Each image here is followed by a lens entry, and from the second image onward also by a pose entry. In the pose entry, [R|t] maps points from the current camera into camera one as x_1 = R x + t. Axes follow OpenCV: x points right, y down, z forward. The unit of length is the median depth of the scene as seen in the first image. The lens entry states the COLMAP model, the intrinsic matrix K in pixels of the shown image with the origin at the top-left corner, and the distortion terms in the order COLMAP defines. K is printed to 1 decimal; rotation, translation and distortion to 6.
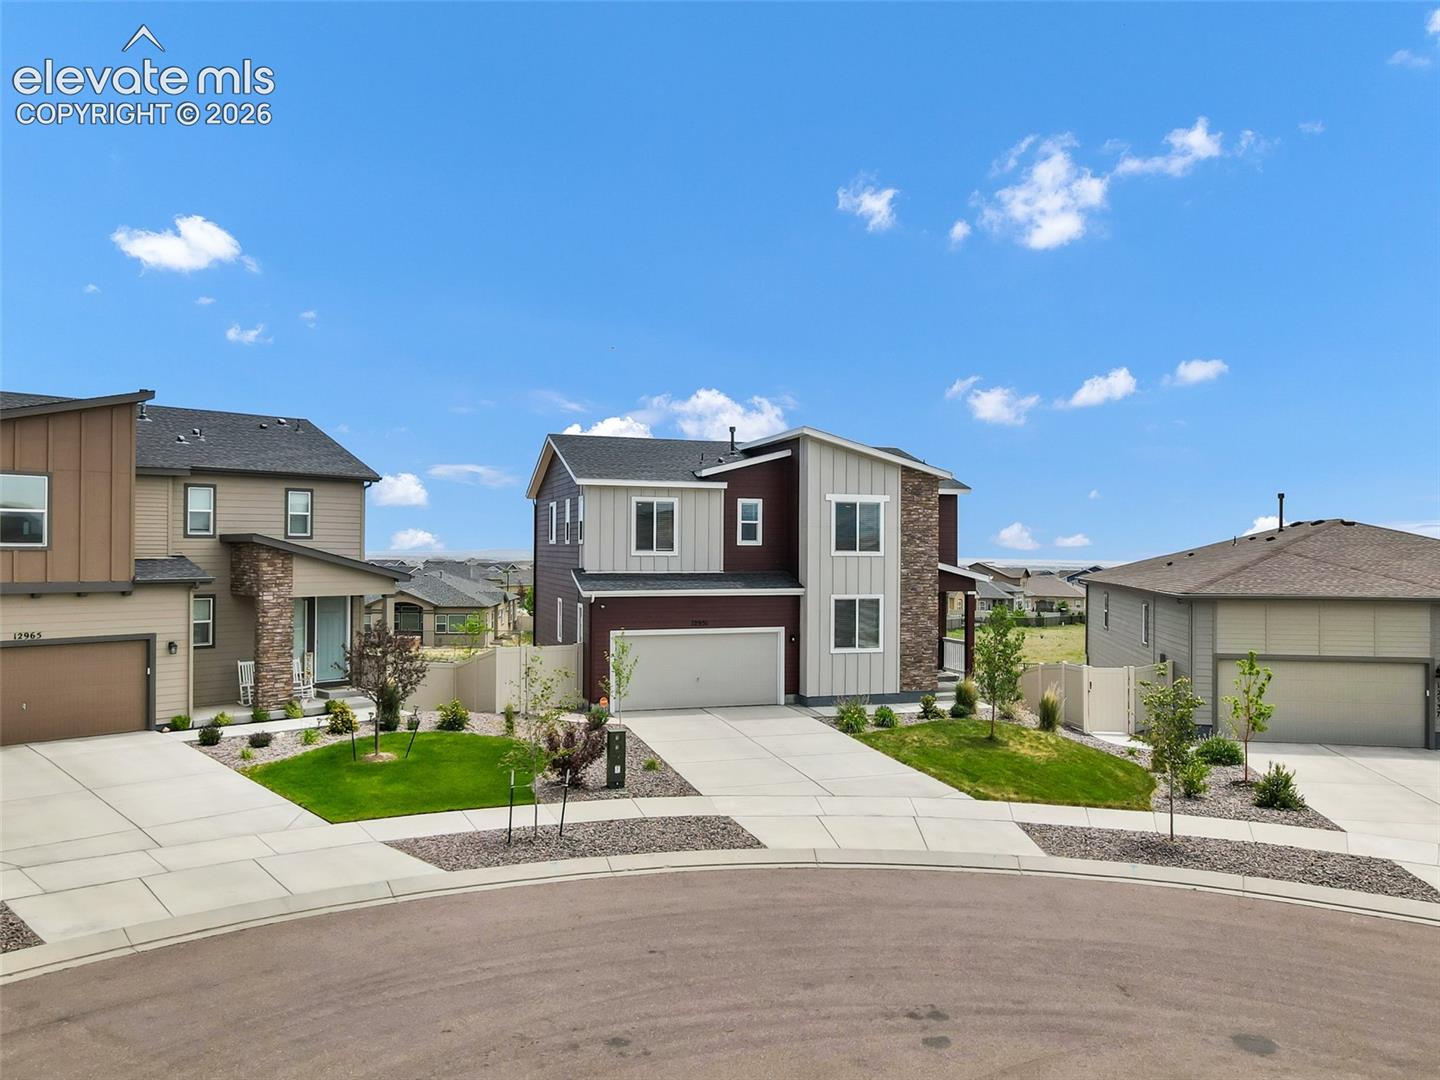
lens RADIAL K [[1083.2, 0, 720.0], [0, 1083.2, 540.0], [0, 0, 1]] dist [0.007132, 0.008543]
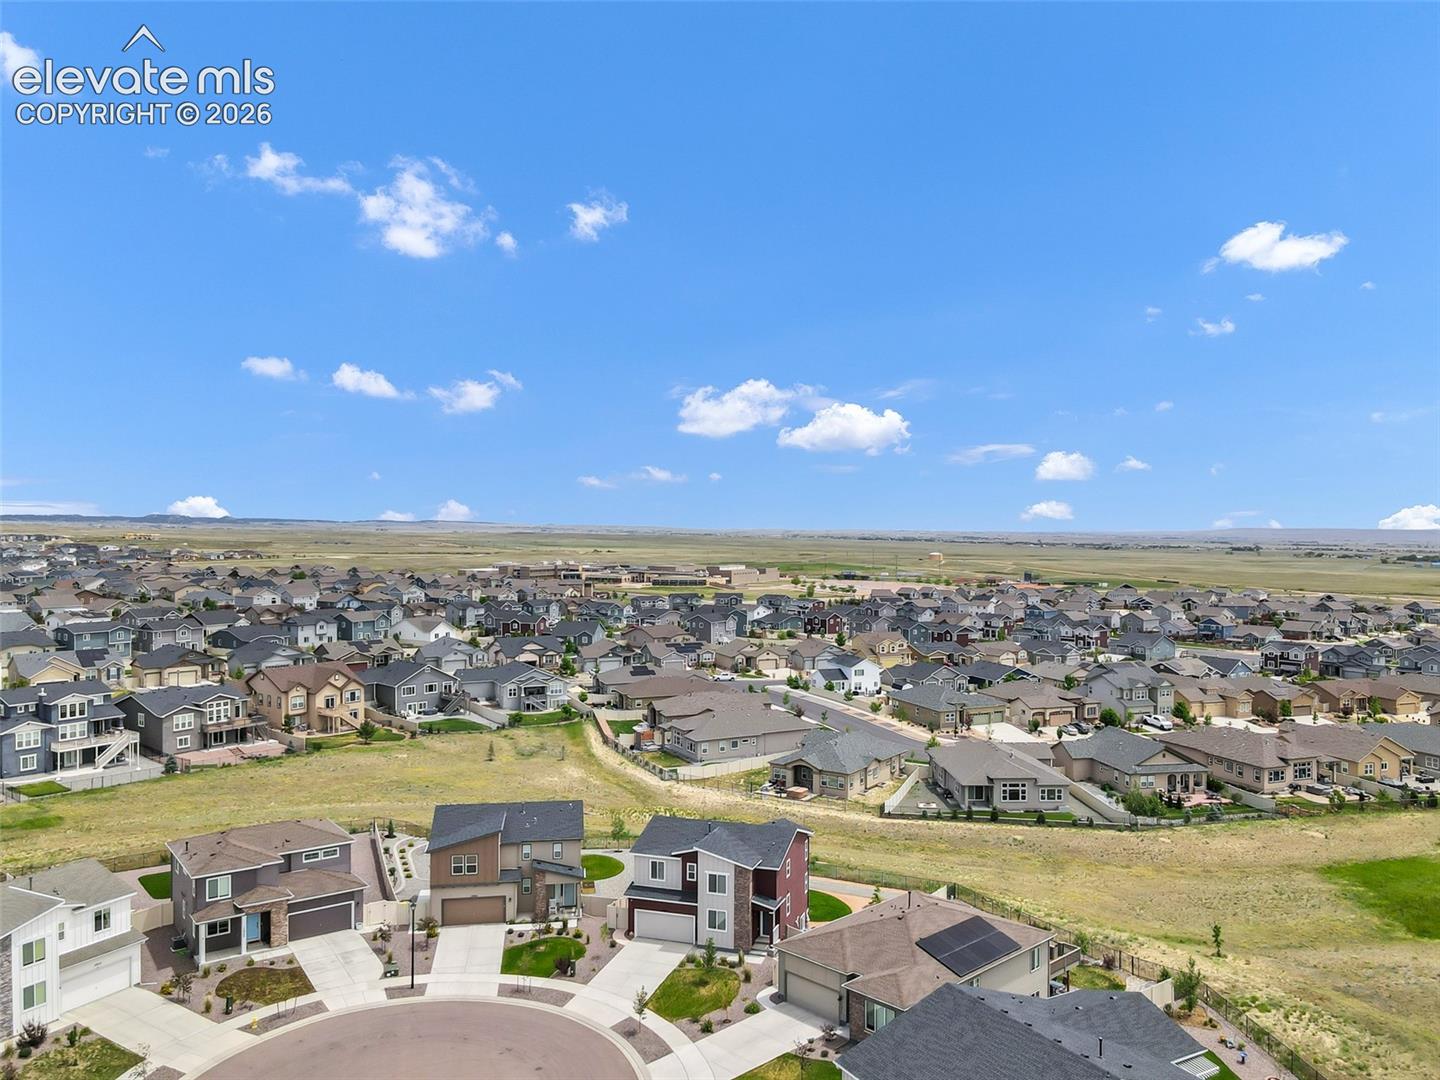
lens RADIAL K [[1094.6, 0, 720.0], [0, 1094.6, 540.0], [0, 0, 1]] dist [0.007577, 0.014527]
pose [[0.796081, 0.001727, -0.605188, 1.774188], [0.011676, 0.999766, 0.018211, -0.912873], [0.605078, -0.021563, 0.795875, -1.124076]]
